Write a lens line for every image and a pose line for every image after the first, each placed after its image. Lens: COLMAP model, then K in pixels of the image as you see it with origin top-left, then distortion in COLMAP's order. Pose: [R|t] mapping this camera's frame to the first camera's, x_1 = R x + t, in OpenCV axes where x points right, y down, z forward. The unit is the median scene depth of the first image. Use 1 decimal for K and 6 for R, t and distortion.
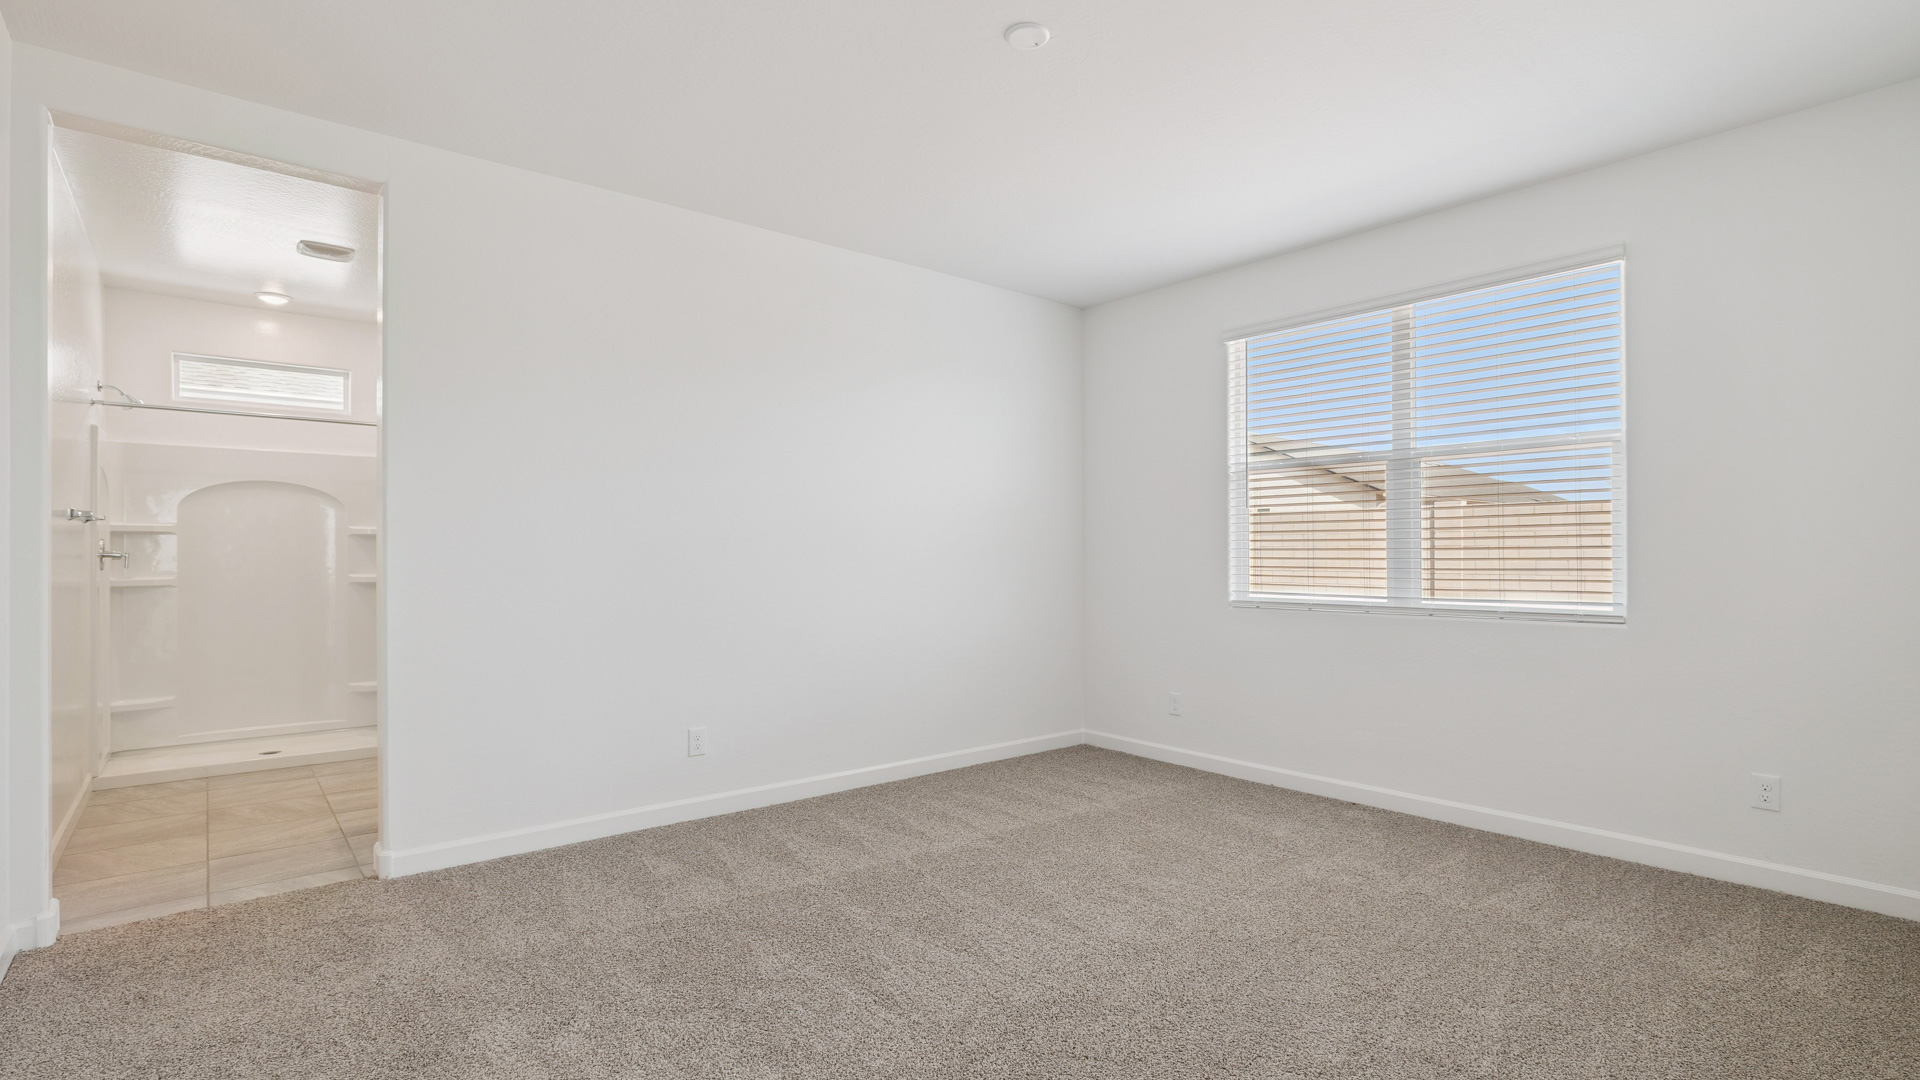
lens RADIAL K [[928.8, 0, 961.5], [0, 928.8, 548.4], [0, 0, 1]] dist [-0.001798, -0.000418]
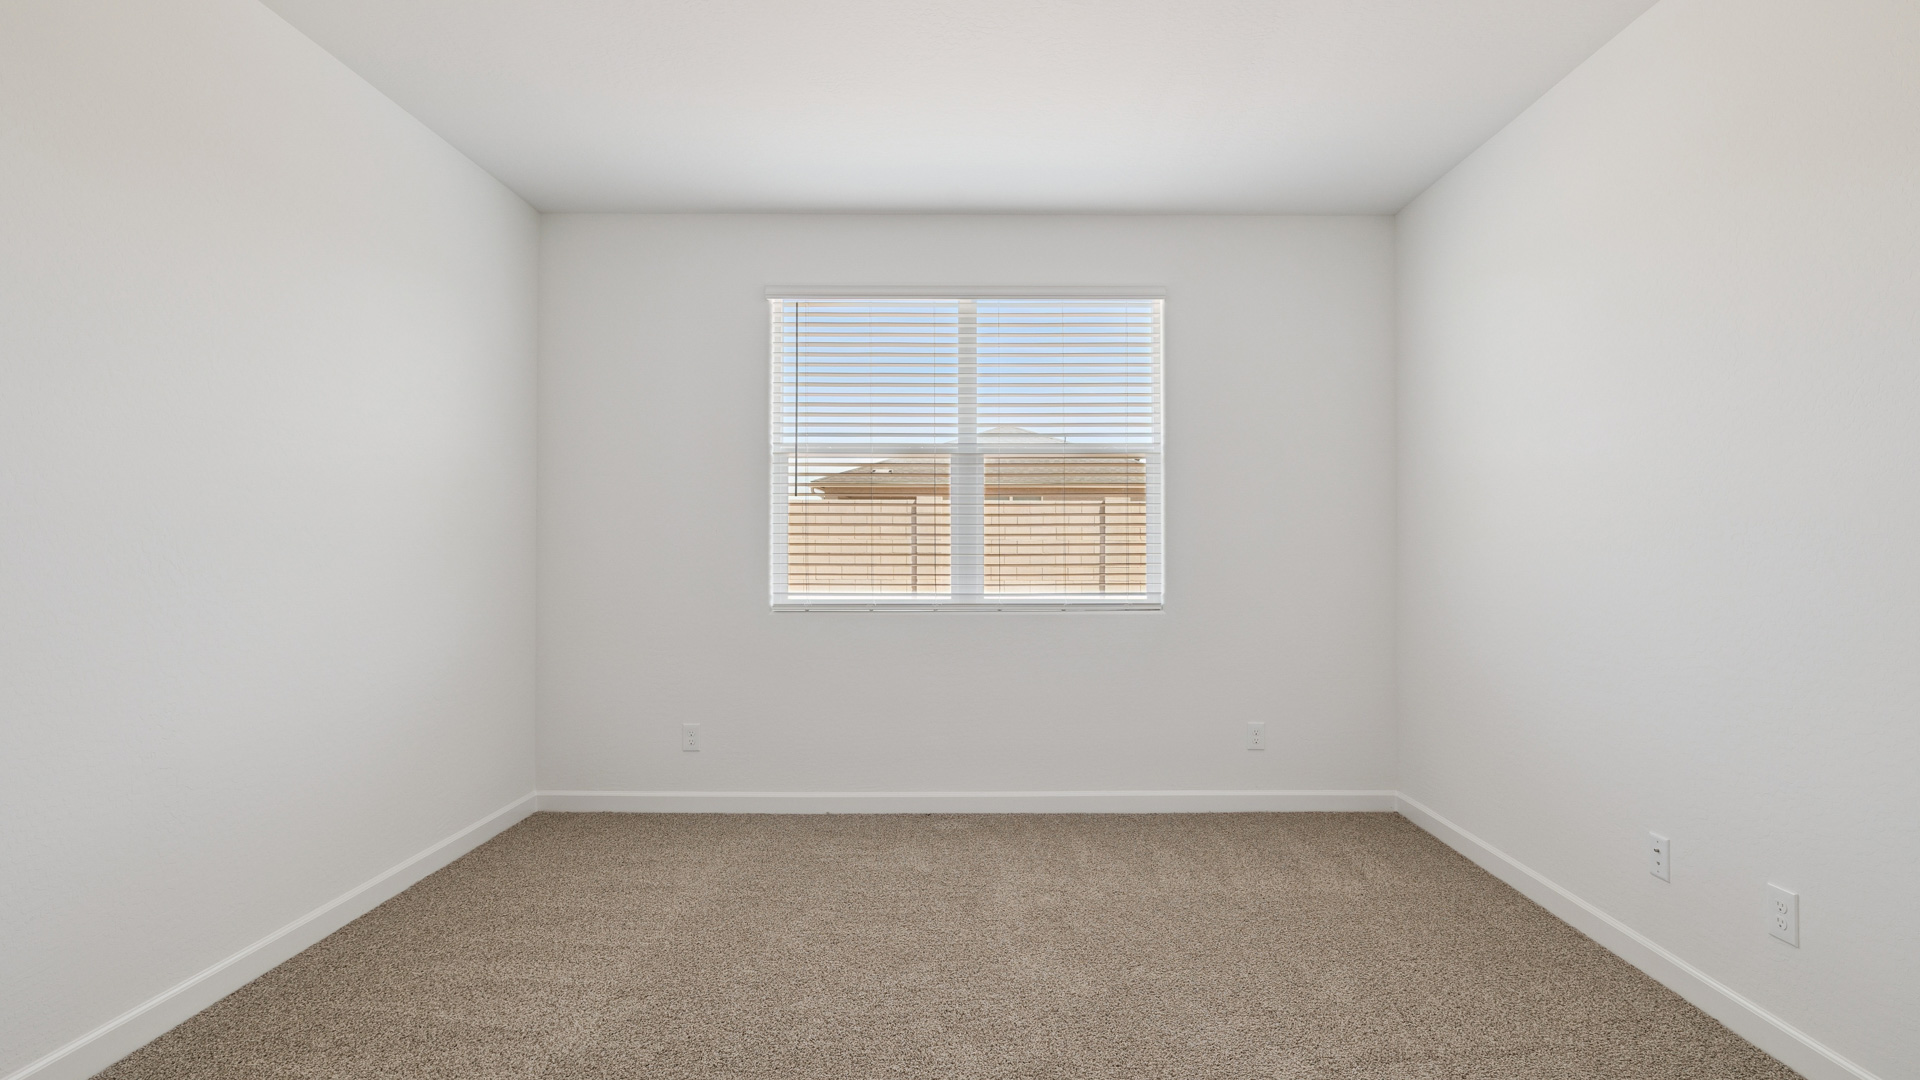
lens RADIAL K [[928.8, 0, 962.4], [0, 928.8, 531.5], [0, 0, 1]] dist [-0.001798, -0.000418]
pose [[0.631162, 0.016591, 0.775473, -0.290577], [-0.006456, 0.999849, -0.016136, 0.002379], [-0.775624, 0.005178, 0.631174, 0.376263]]
